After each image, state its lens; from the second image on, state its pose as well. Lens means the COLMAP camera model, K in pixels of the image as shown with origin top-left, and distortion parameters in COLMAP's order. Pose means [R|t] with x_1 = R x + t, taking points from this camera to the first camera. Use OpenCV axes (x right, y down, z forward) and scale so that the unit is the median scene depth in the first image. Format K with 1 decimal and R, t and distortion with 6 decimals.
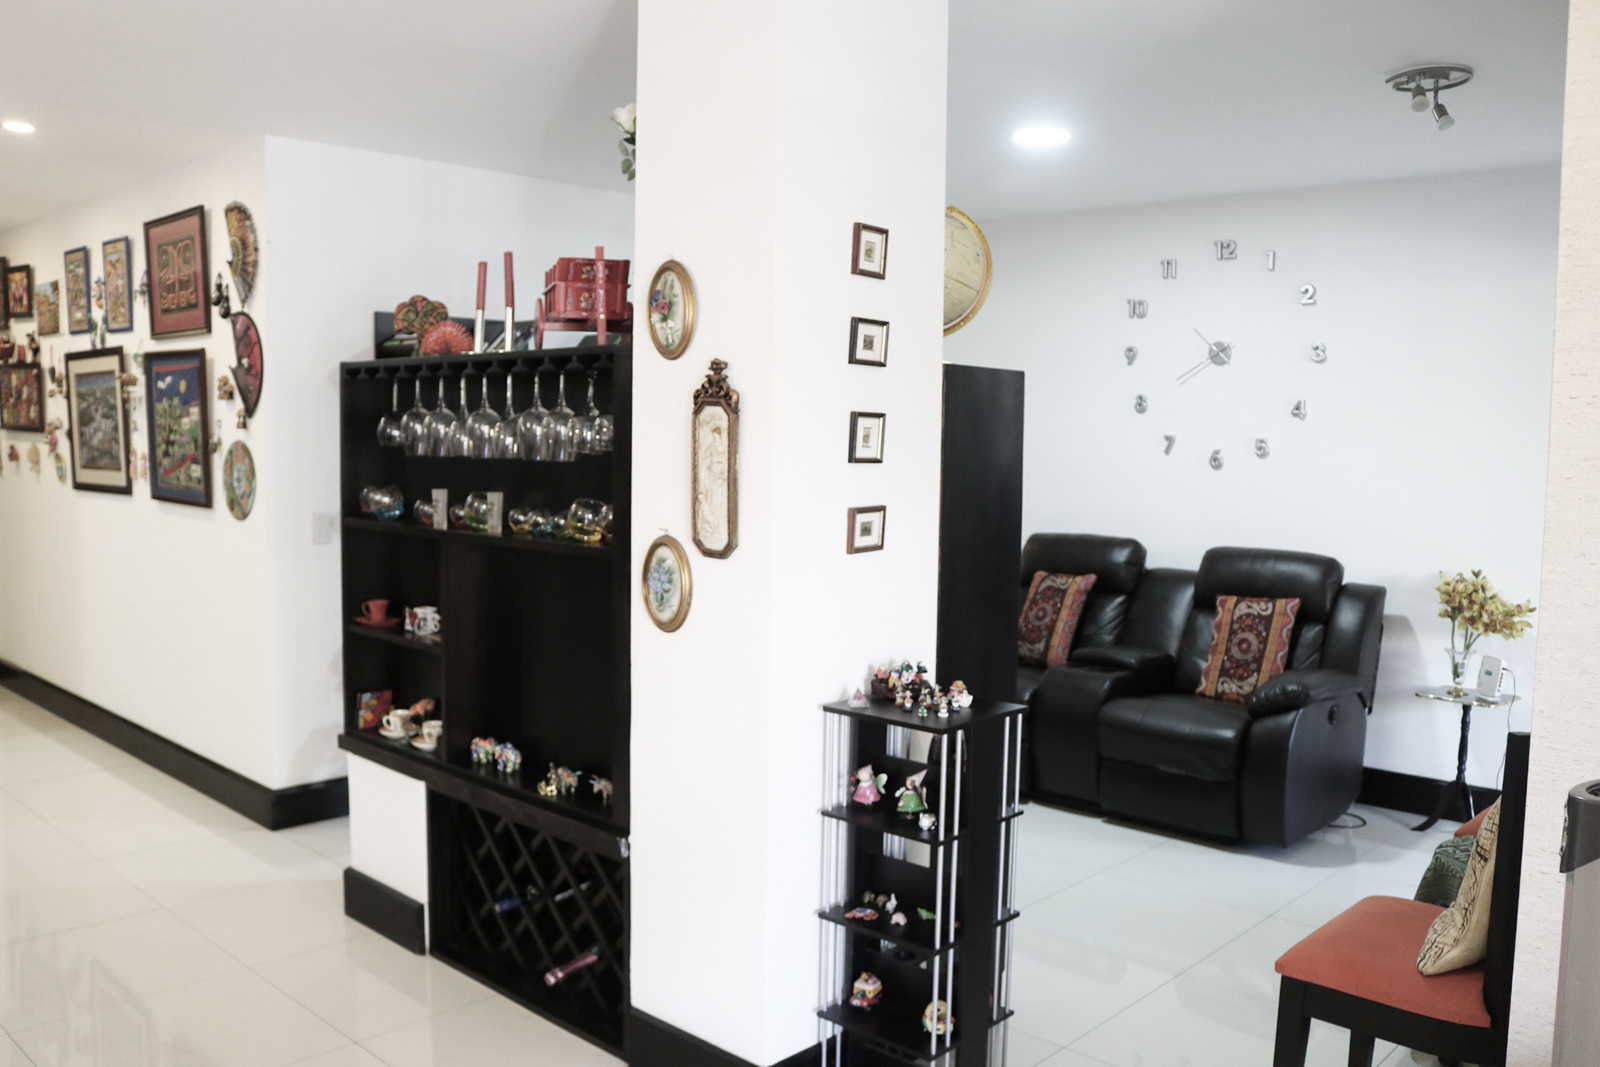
lens RADIAL K [[1312.6, 0, 782.5], [0, 1312.6, 529.1], [0, 0, 1]] dist [-0.167565, 0.140998]
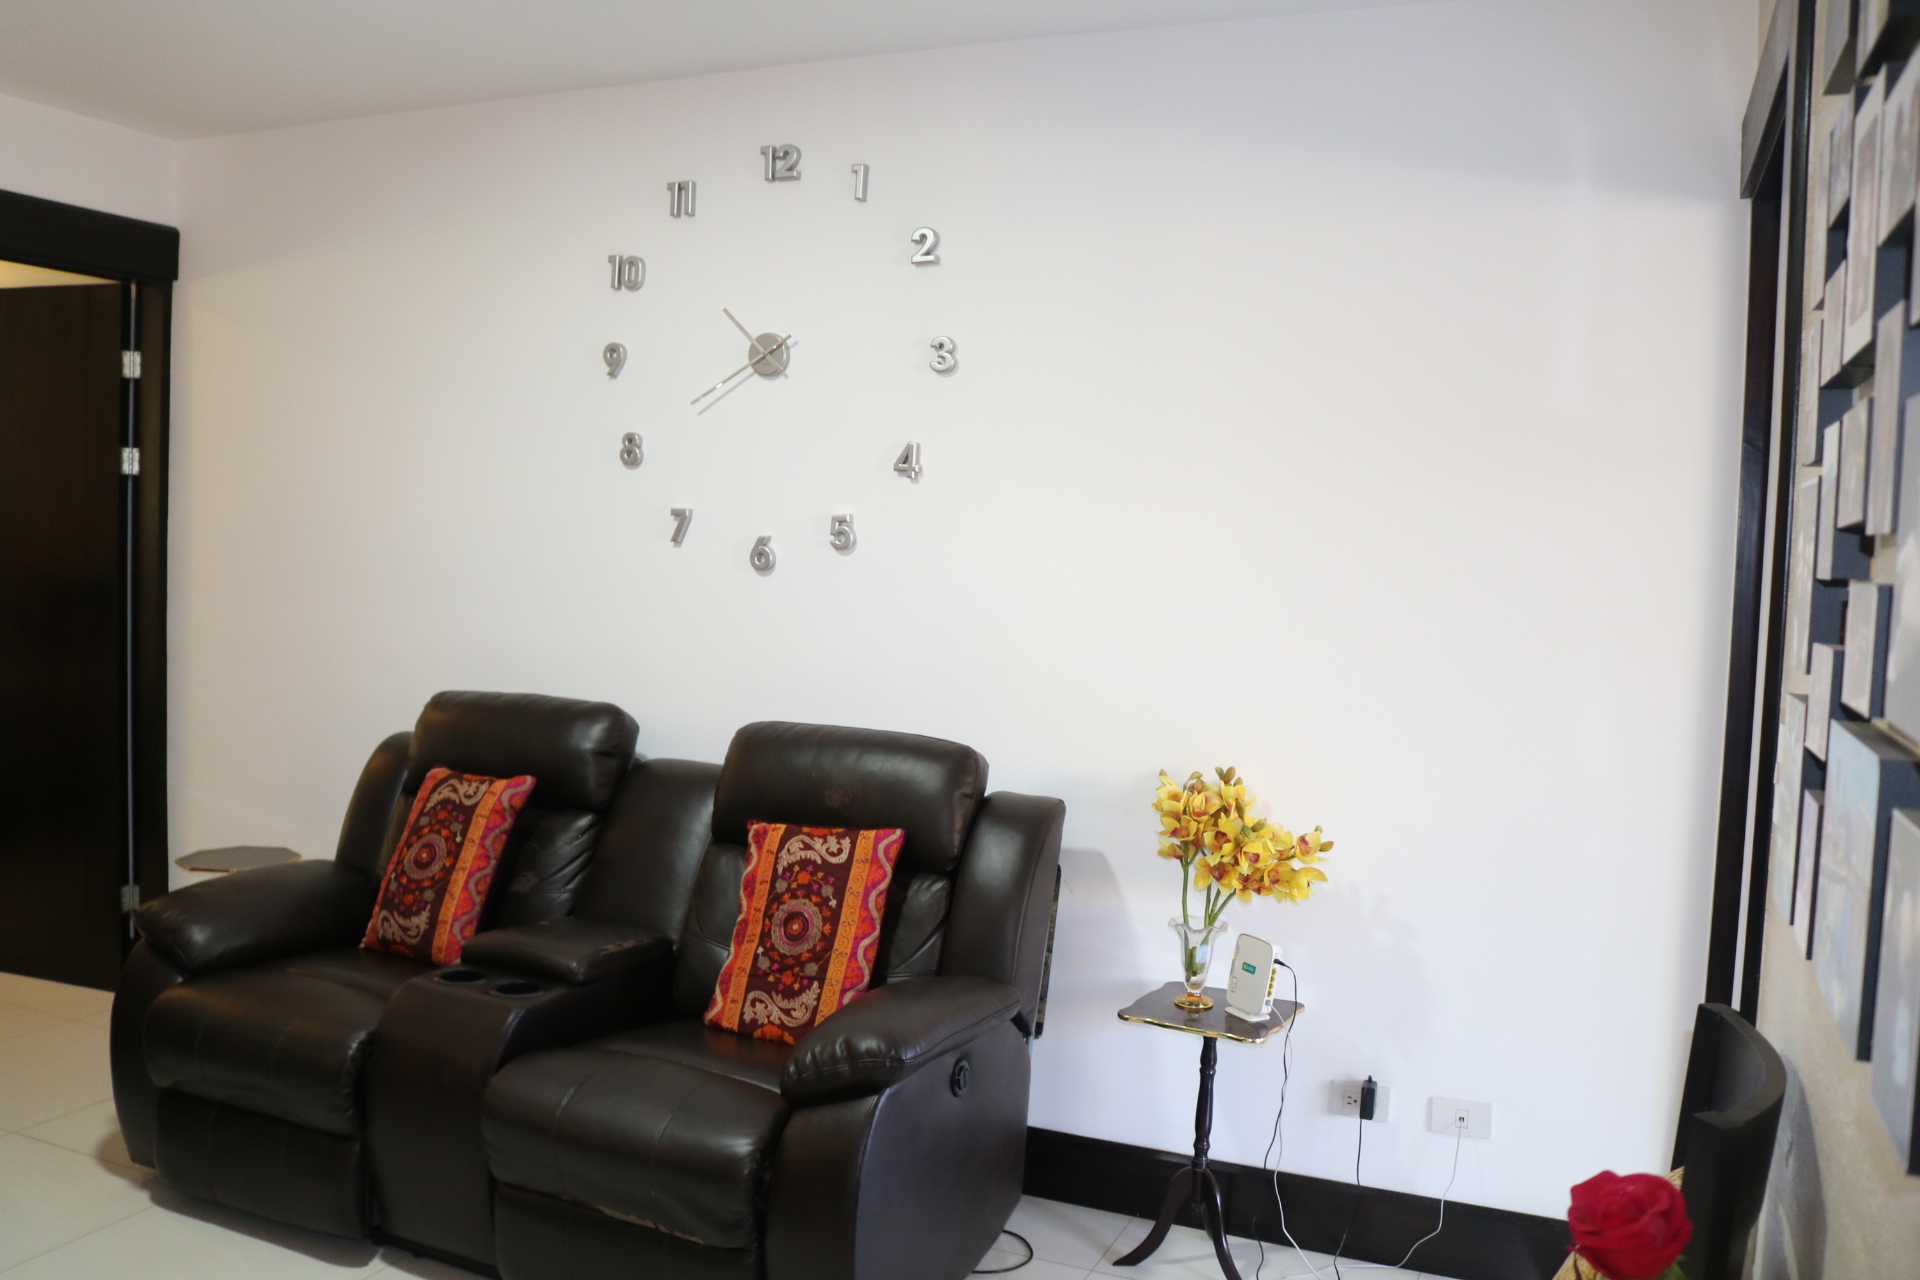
lens RADIAL K [[1575.2, 0, 939.0], [0, 1575.2, 634.7], [0, 0, 1]] dist [-0.167565, 0.140998]
pose [[0.940550, -0.007217, 0.339579, 0.203822], [0.006324, 0.999973, 0.003738, -0.025317], [-0.339597, -0.001368, 0.940570, 0.403216]]
